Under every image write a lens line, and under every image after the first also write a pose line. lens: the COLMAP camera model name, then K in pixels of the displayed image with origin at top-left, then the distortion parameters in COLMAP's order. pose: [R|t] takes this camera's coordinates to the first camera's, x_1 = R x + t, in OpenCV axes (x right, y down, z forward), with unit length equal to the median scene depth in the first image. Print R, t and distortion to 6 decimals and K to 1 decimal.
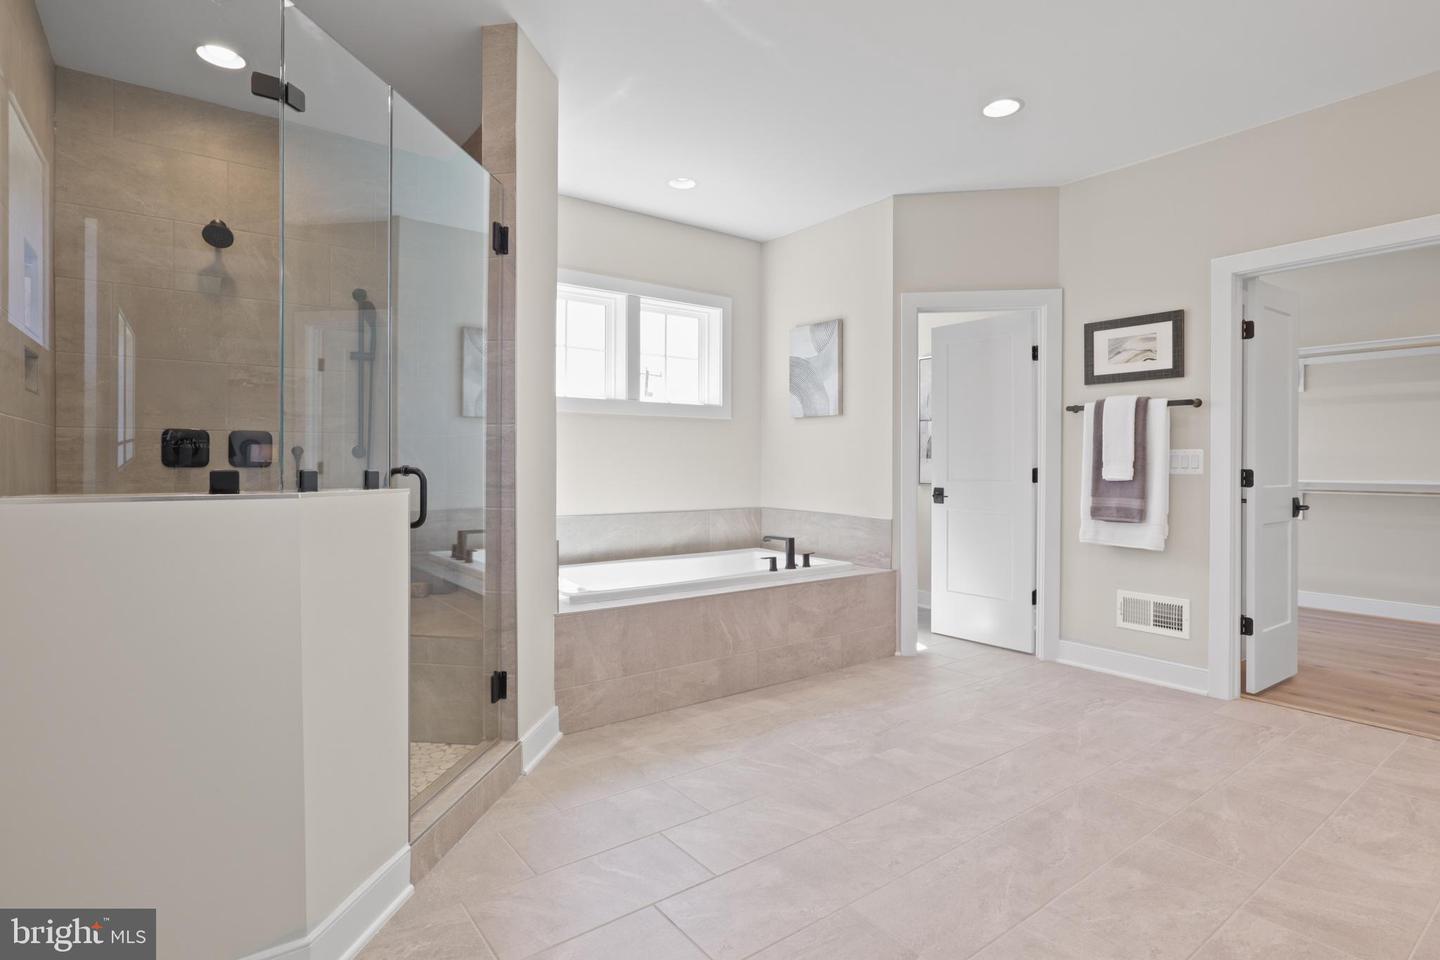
lens RADIAL K [[722.0, 0, 719.2], [0, 722.0, 469.0], [0, 0, 1]] dist [-0.006565, 0.000216]
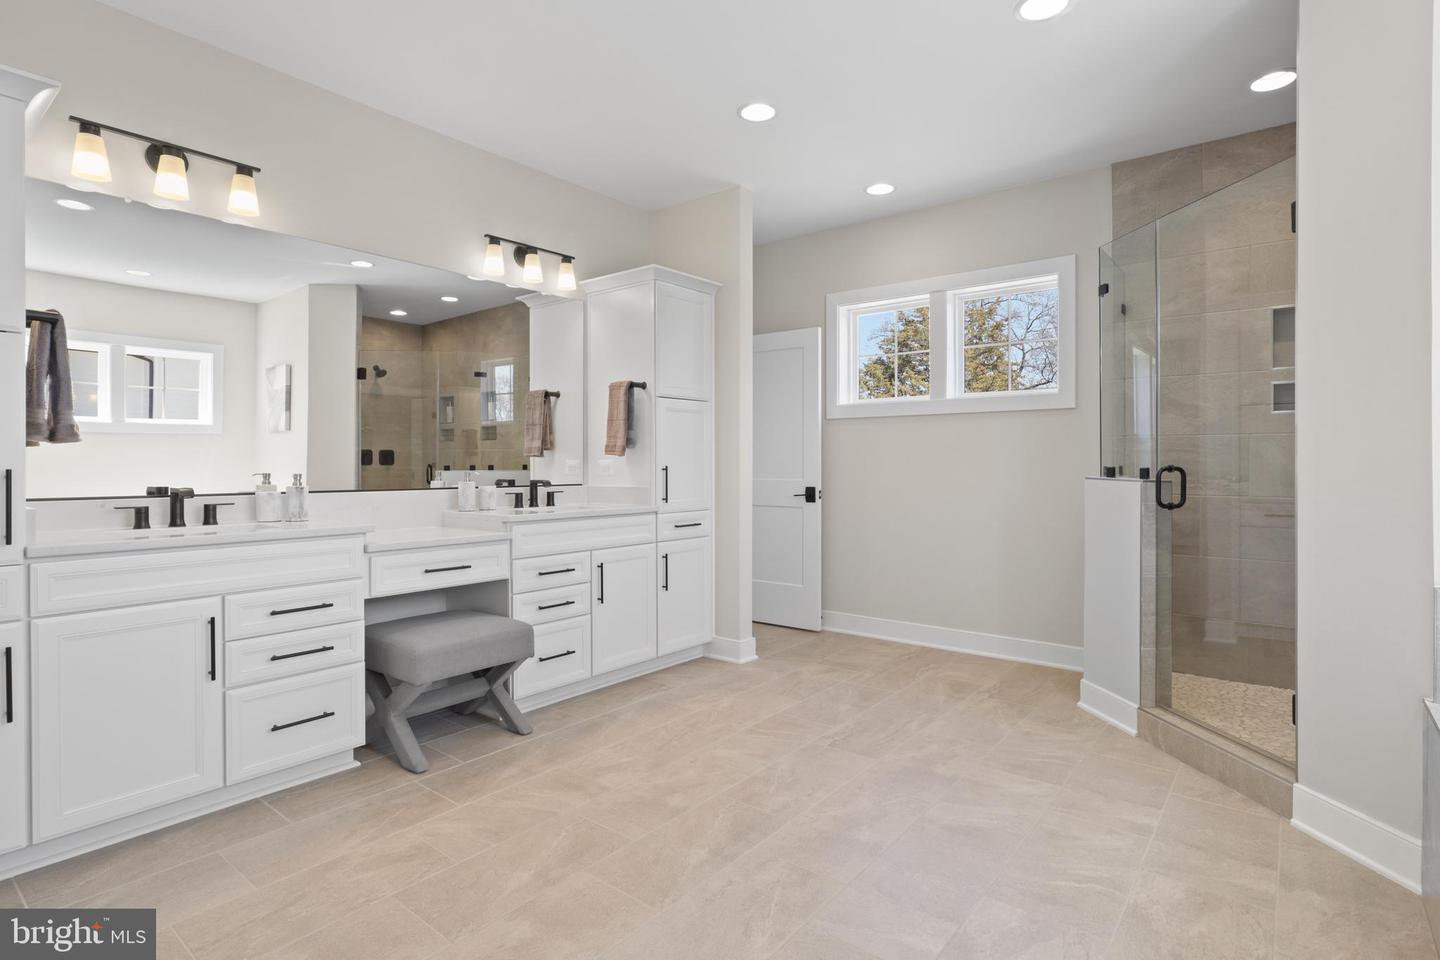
lens RADIAL K [[722.0, 0, 719.2], [0, 722.0, 469.0], [0, 0, 1]] dist [-0.006565, 0.000216]
pose [[-0.969072, 0.001570, -0.246773, 0.688274], [-0.002544, 0.999863, 0.016352, -0.015309], [0.246765, 0.016474, -0.968935, 1.871377]]
